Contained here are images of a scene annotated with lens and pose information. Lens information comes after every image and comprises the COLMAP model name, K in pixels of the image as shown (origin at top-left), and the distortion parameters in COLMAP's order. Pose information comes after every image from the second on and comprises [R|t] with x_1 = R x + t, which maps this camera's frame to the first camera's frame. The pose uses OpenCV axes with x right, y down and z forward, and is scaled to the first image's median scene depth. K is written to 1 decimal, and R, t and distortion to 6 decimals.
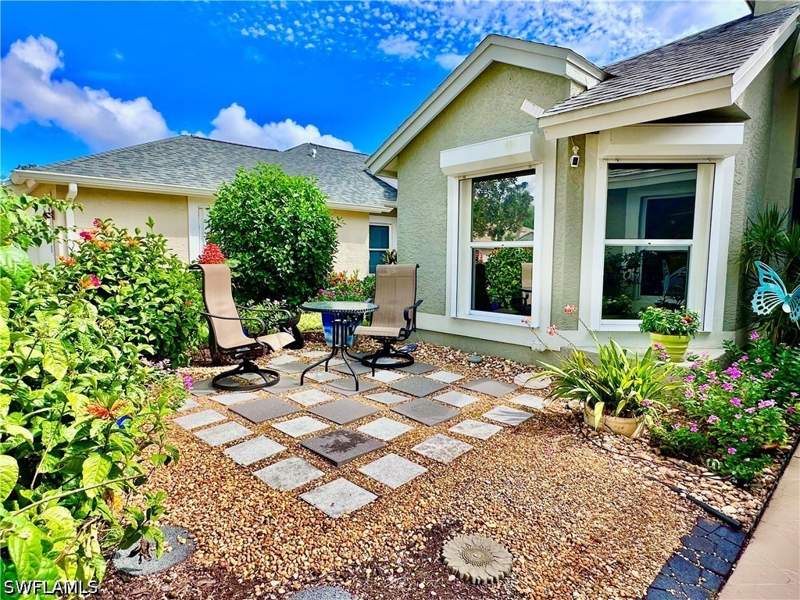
lens RADIAL K [[465.6, 0, 400.0], [0, 465.6, 300.0], [0, 0, 1]] dist [-0.002786, -0.000050]
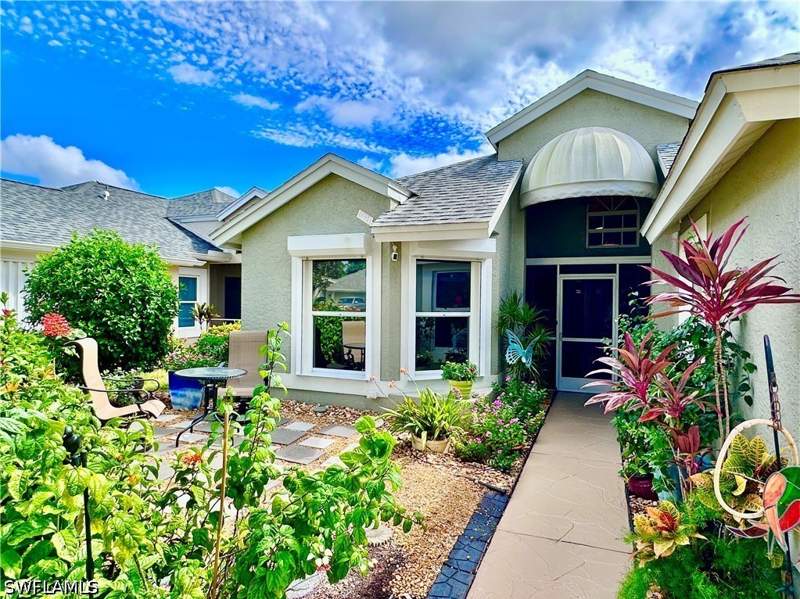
lens RADIAL K [[465.6, 0, 400.0], [0, 465.6, 299.5], [0, 0, 1]] dist [-0.002786, -0.000050]
pose [[0.913448, 0.007521, 0.406886, -0.170210], [0.033864, 0.994957, -0.094415, -0.041943], [-0.405544, 0.100022, 0.908587, -0.246264]]
